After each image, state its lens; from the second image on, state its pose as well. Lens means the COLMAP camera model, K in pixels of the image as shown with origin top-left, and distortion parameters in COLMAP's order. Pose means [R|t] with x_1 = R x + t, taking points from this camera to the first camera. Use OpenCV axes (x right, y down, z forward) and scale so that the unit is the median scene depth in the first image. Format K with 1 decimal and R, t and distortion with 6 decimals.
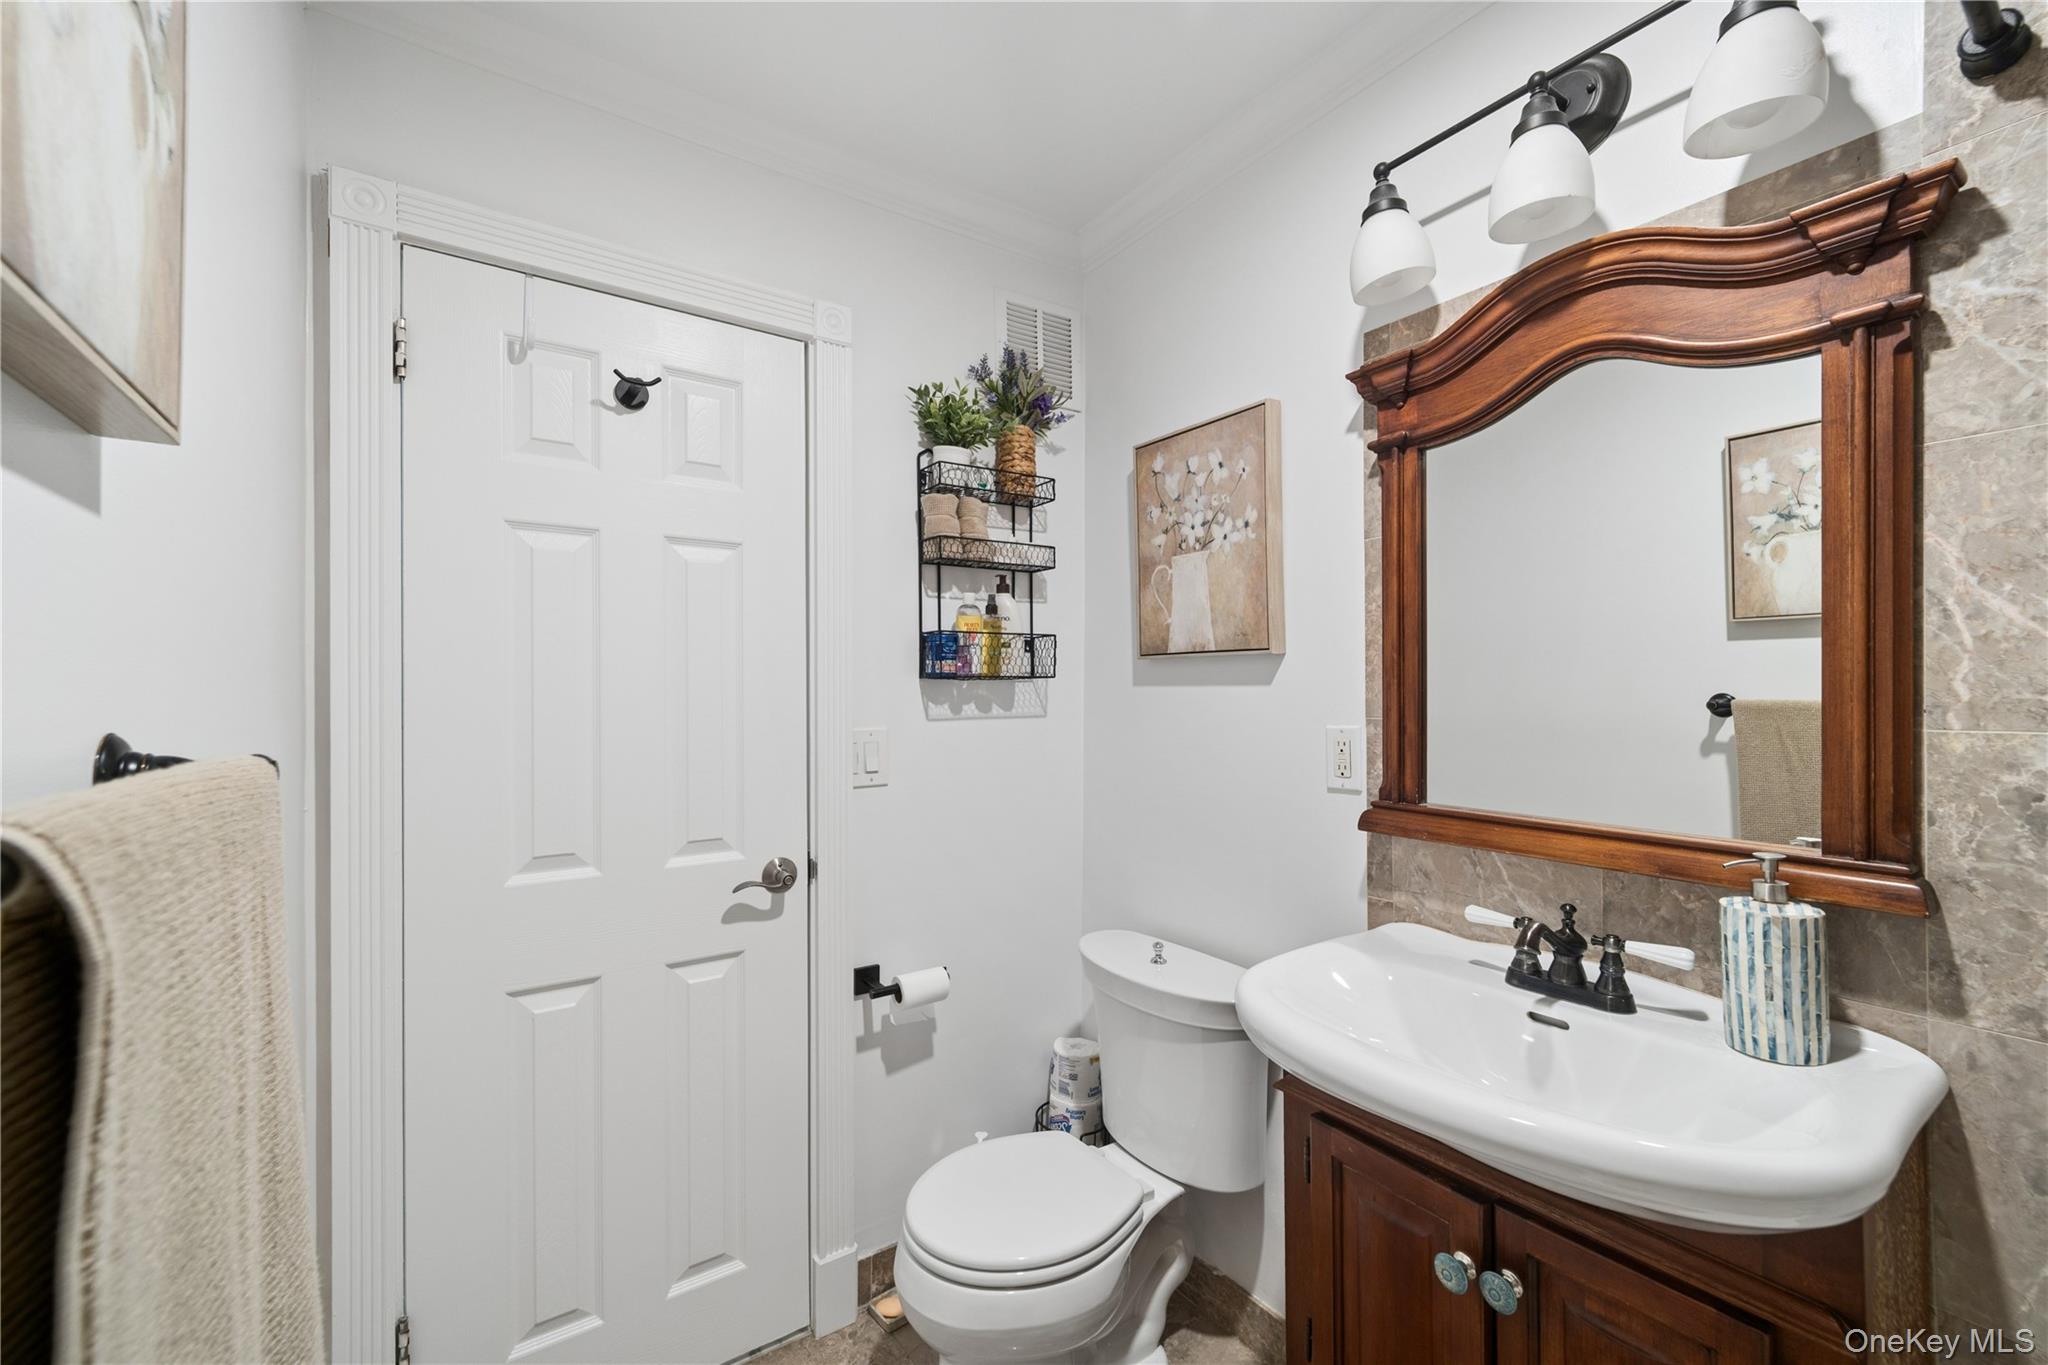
lens RADIAL K [[820.4, 0, 1027.9], [0, 820.4, 682.9], [0, 0, 1]] dist [0.000652, -0.000147]
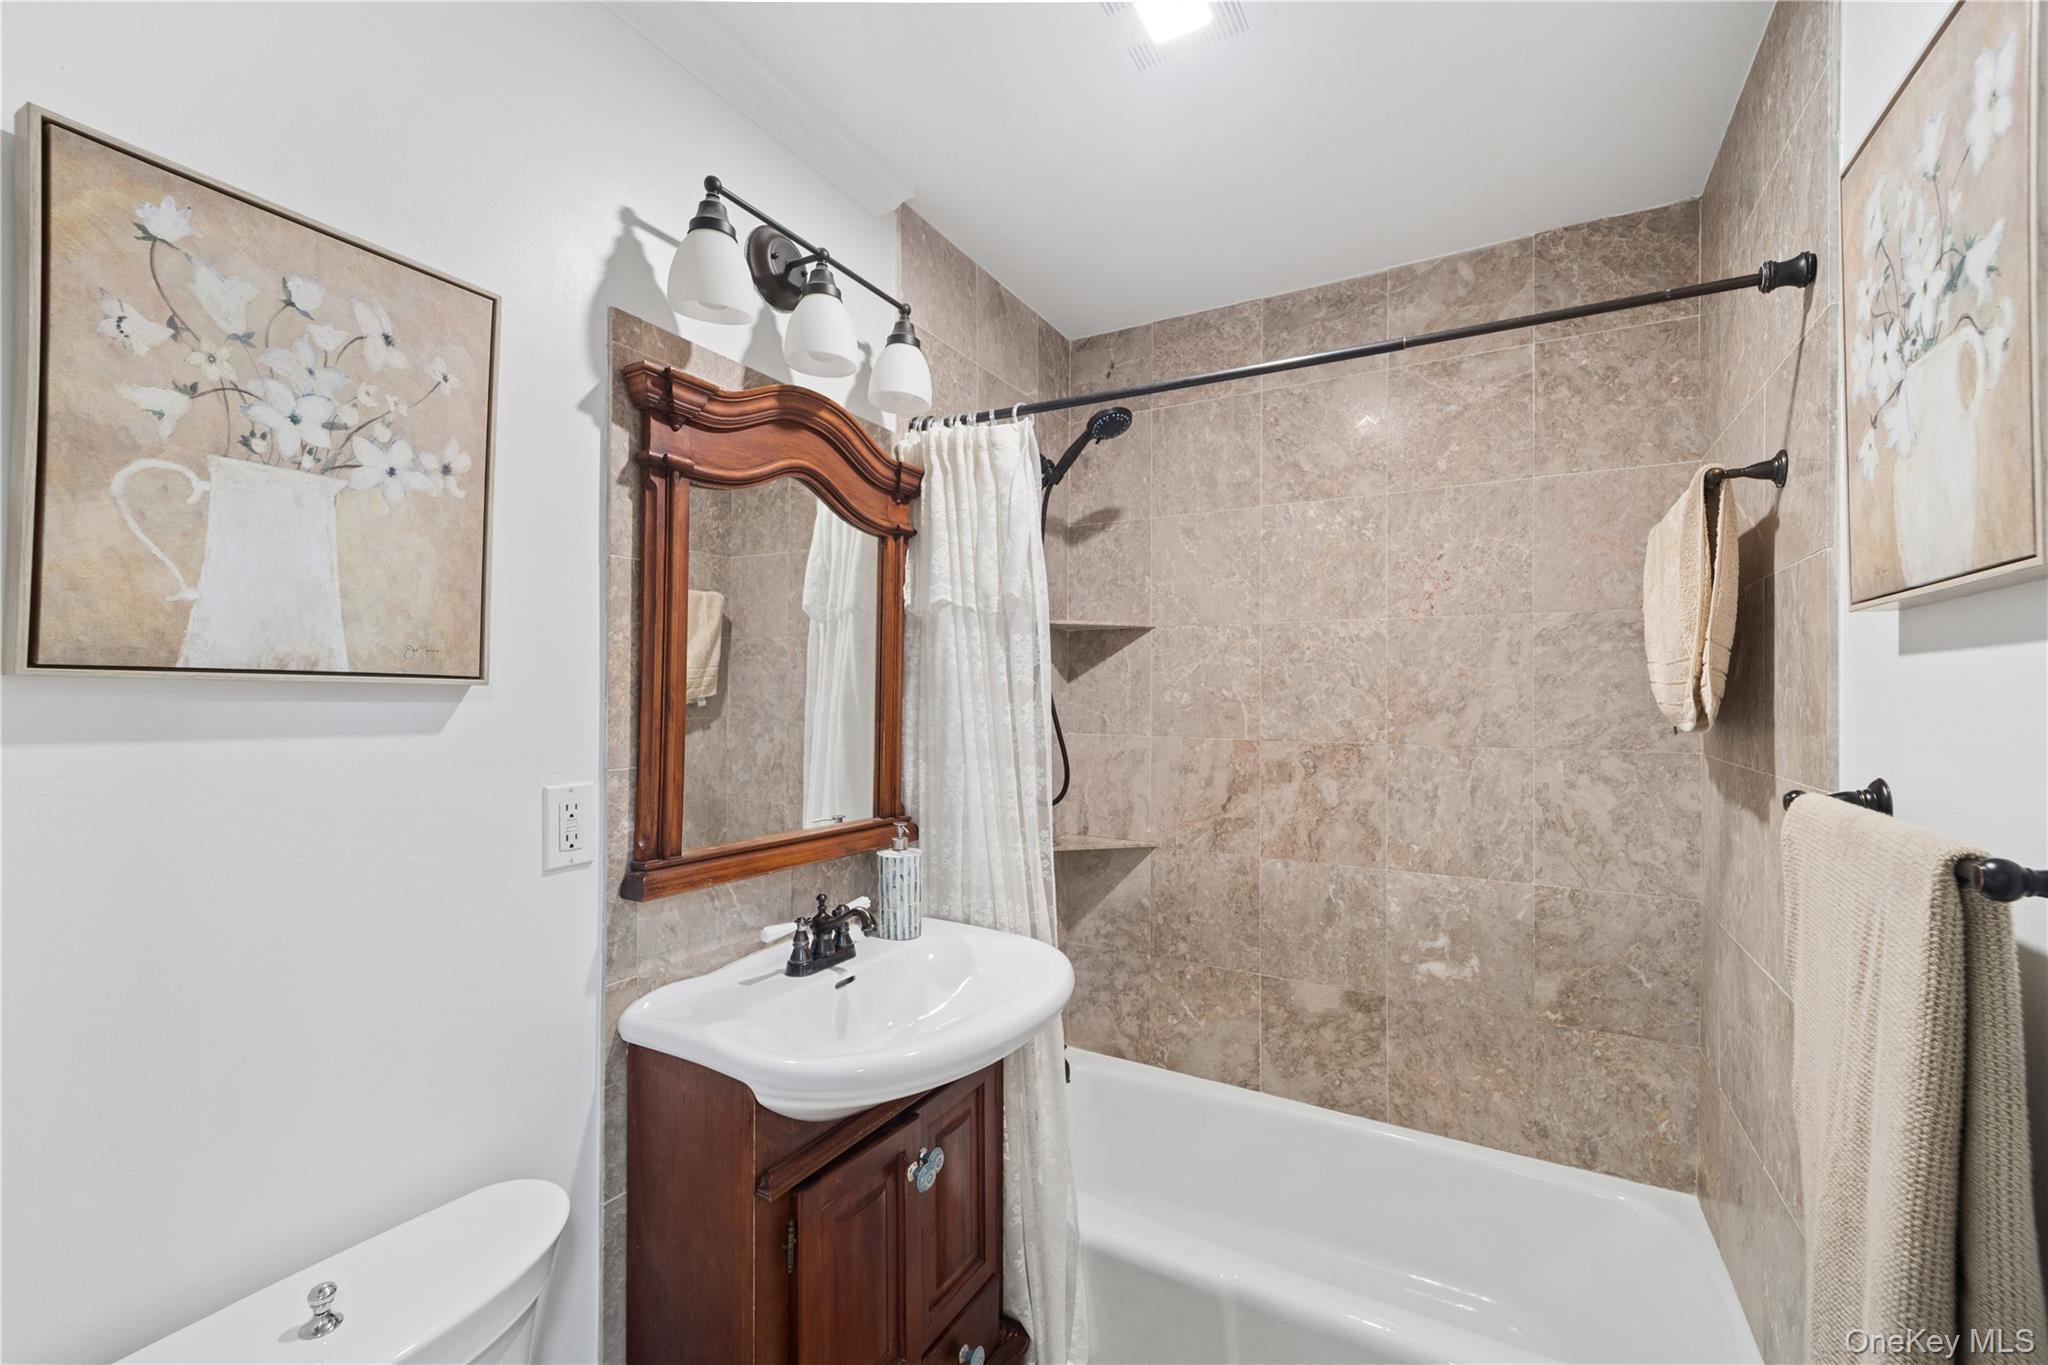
lens RADIAL K [[820.4, 0, 1027.9], [0, 820.4, 682.9], [0, 0, 1]] dist [0.000652, -0.000147]
pose [[-0.423478, 0.017730, 0.905733, -0.497080], [-0.015321, 0.999525, -0.026729, -0.028360], [-0.905777, -0.025196, -0.423005, 0.930056]]
